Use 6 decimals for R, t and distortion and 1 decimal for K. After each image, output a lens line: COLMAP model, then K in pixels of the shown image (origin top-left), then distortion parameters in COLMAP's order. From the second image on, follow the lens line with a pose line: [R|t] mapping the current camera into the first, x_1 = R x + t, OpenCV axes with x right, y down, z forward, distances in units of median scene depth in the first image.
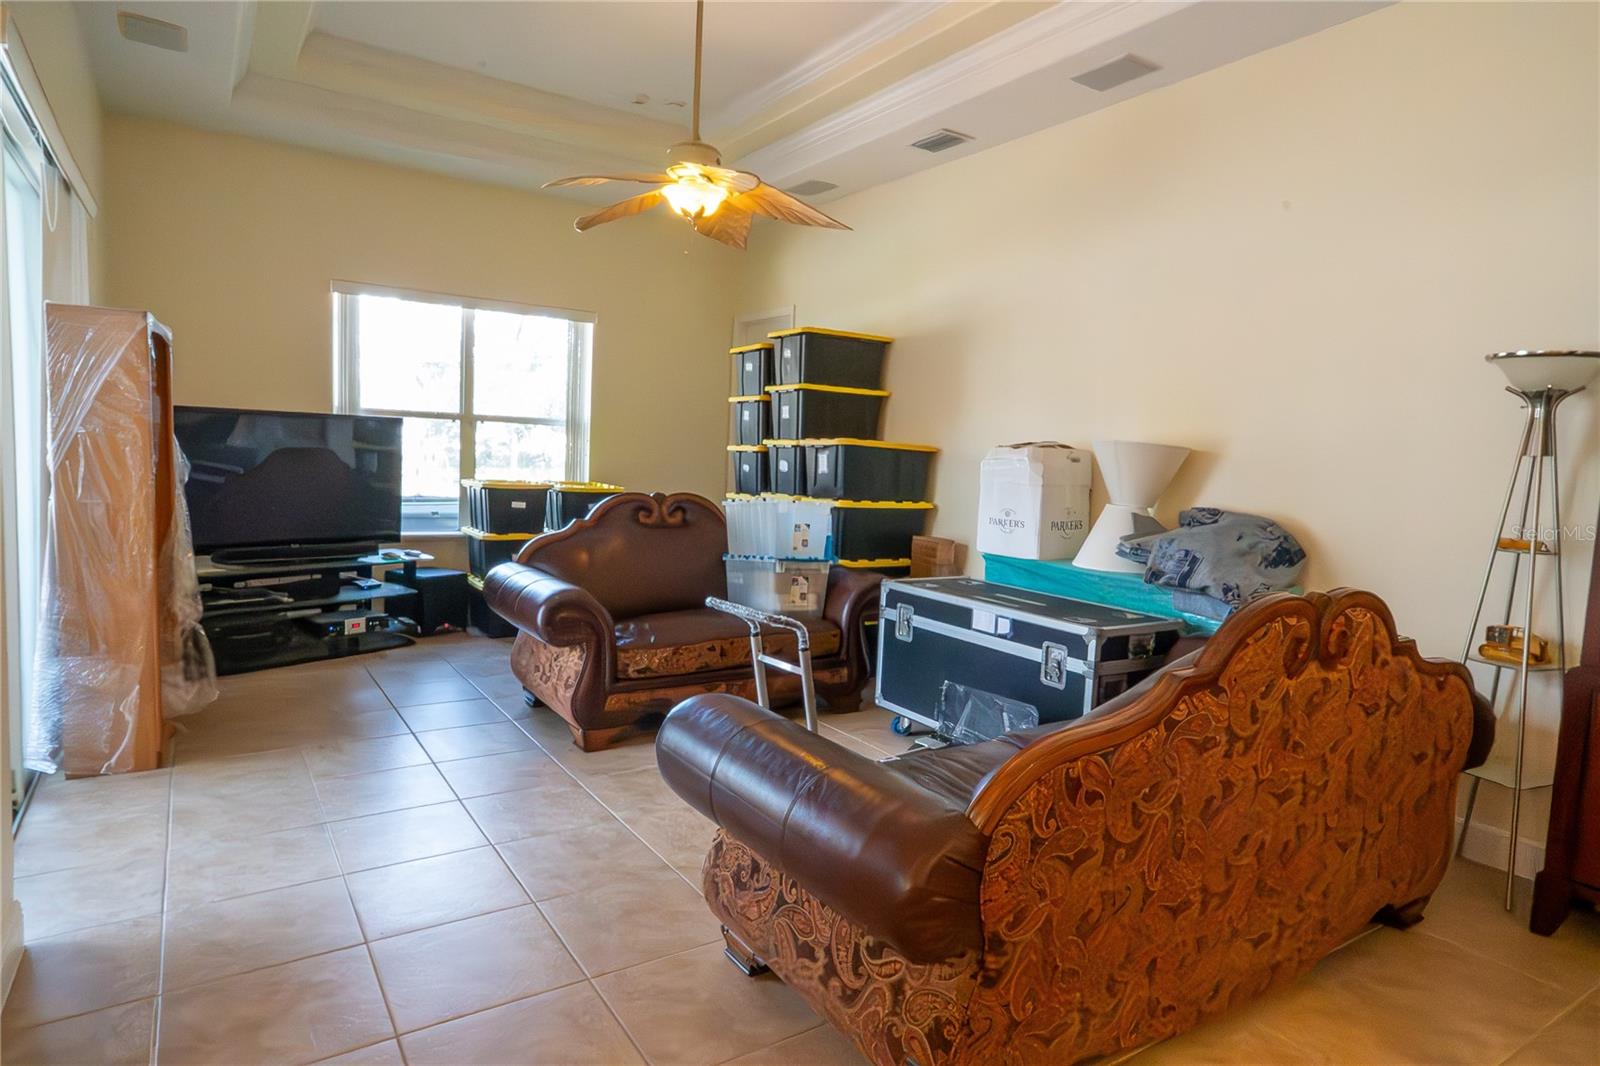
lens RADIAL K [[936.0, 0, 793.2], [0, 936.0, 528.8], [0, 0, 1]] dist [-0.013878, 0.022417]
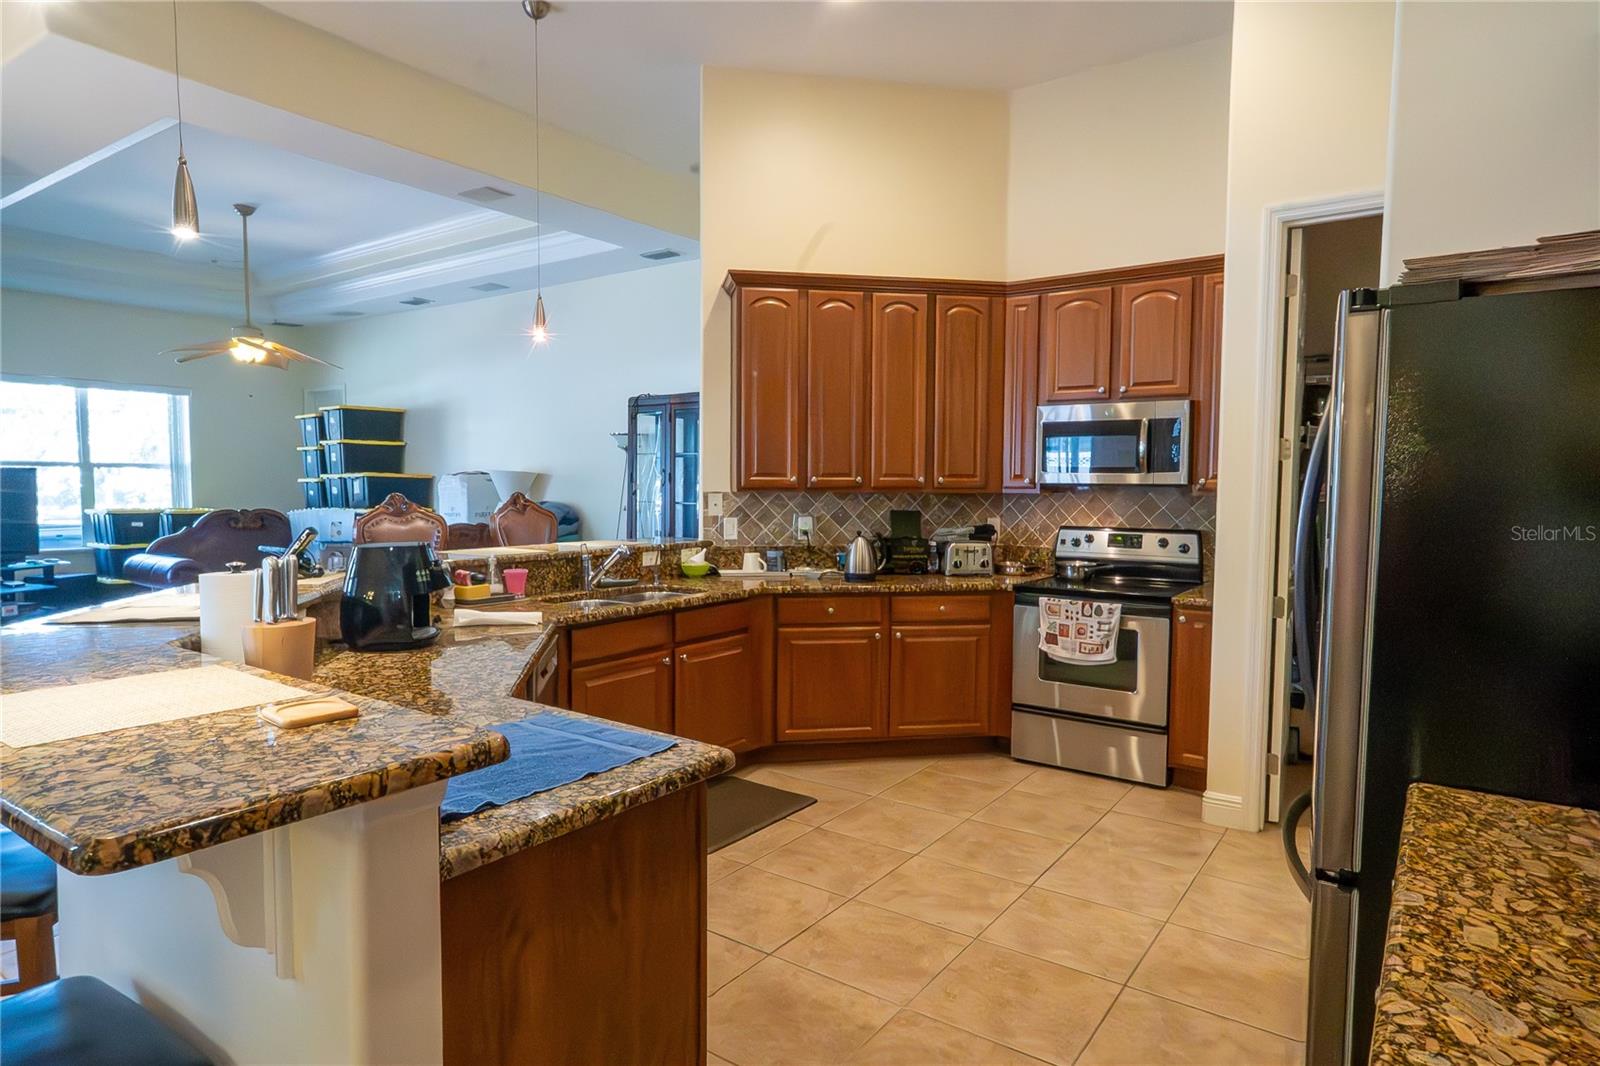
lens RADIAL K [[936.0, 0, 814.7], [0, 936.0, 540.0], [0, 0, 1]] dist [-0.013878, 0.022417]
pose [[0.928183, -0.059628, 0.367316, 0.156591], [0.063618, 0.997974, 0.001245, 0.066352], [-0.366646, 0.022212, 0.930095, -0.770649]]
